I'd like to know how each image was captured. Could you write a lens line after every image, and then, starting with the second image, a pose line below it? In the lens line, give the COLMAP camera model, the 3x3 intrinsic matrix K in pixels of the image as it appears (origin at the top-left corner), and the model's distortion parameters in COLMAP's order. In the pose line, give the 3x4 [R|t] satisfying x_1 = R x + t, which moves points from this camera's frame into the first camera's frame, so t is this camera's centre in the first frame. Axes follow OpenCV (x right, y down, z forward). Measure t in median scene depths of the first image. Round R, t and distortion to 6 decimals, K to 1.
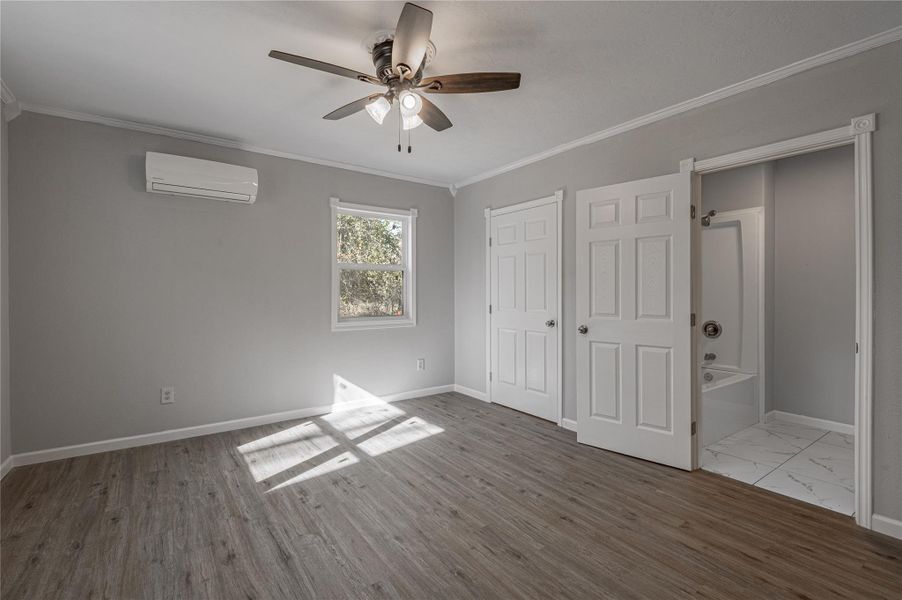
lens RADIAL K [[417.0, 0, 456.9], [0, 417.0, 293.1], [0, 0, 1]] dist [0.022851, -0.006831]
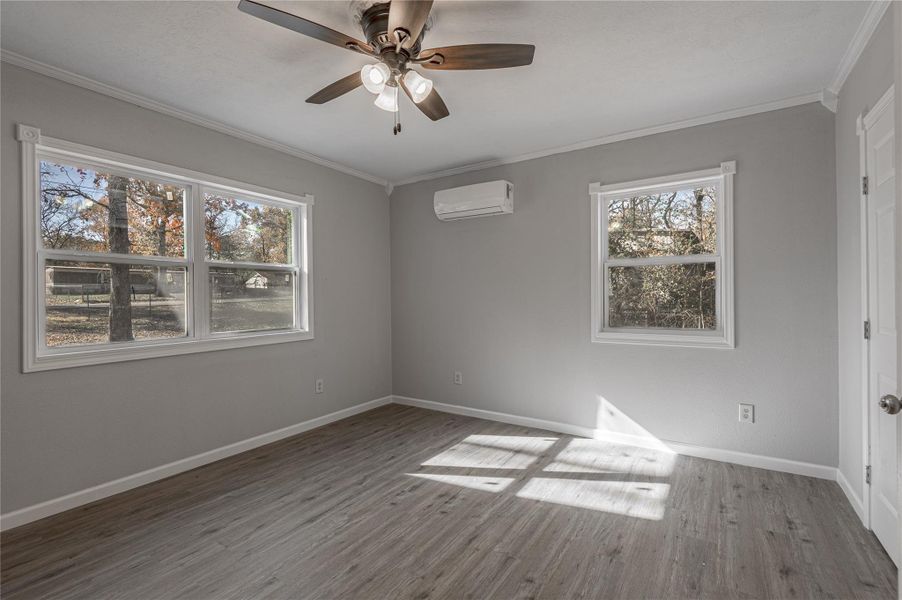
lens RADIAL K [[417.0, 0, 448.5], [0, 417.0, 297.4], [0, 0, 1]] dist [0.022851, -0.006831]
pose [[0.351721, -0.000983, -0.936104, 0.513294], [0.005976, 0.999981, 0.001195, -0.002339], [0.936086, -0.006014, 0.351721, 0.570208]]
